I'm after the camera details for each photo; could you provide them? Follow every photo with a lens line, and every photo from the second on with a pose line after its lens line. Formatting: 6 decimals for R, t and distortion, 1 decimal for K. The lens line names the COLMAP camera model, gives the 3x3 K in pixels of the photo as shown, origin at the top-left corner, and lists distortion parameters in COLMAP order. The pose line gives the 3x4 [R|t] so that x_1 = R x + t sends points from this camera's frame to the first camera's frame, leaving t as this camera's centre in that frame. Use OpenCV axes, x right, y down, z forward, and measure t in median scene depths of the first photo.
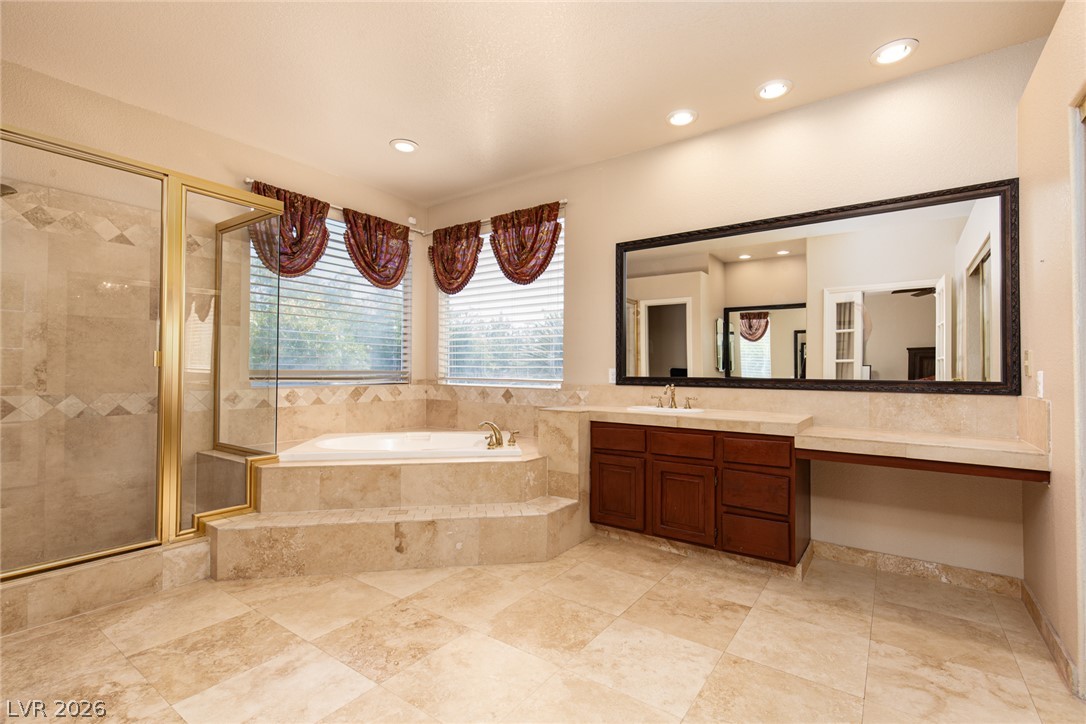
lens RADIAL K [[493.2, 0, 547.6], [0, 493.2, 367.6], [0, 0, 1]] dist [0.008665, 0.000103]
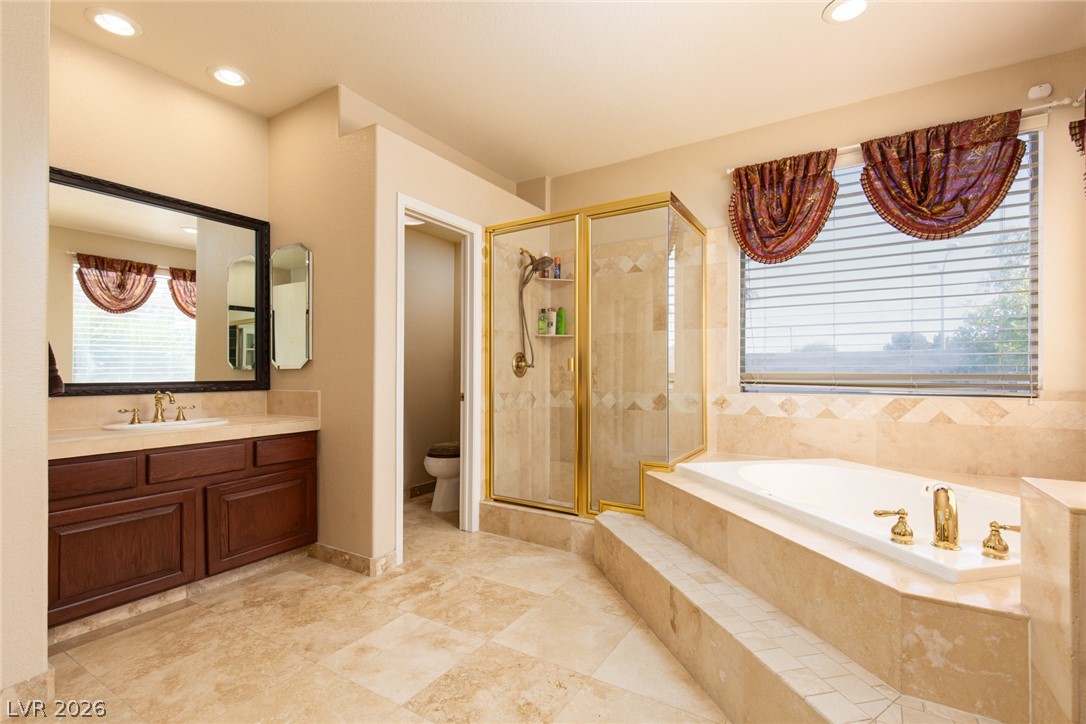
lens RADIAL K [[487.2, 0, 544.7], [0, 487.2, 373.1], [0, 0, 1]] dist [0.003420, -0.000253]
pose [[0.068763, -0.002748, -0.997629, 0.374100], [0.008198, 0.999964, -0.002189, 0.004302], [0.997599, -0.008028, 0.068783, 0.742894]]
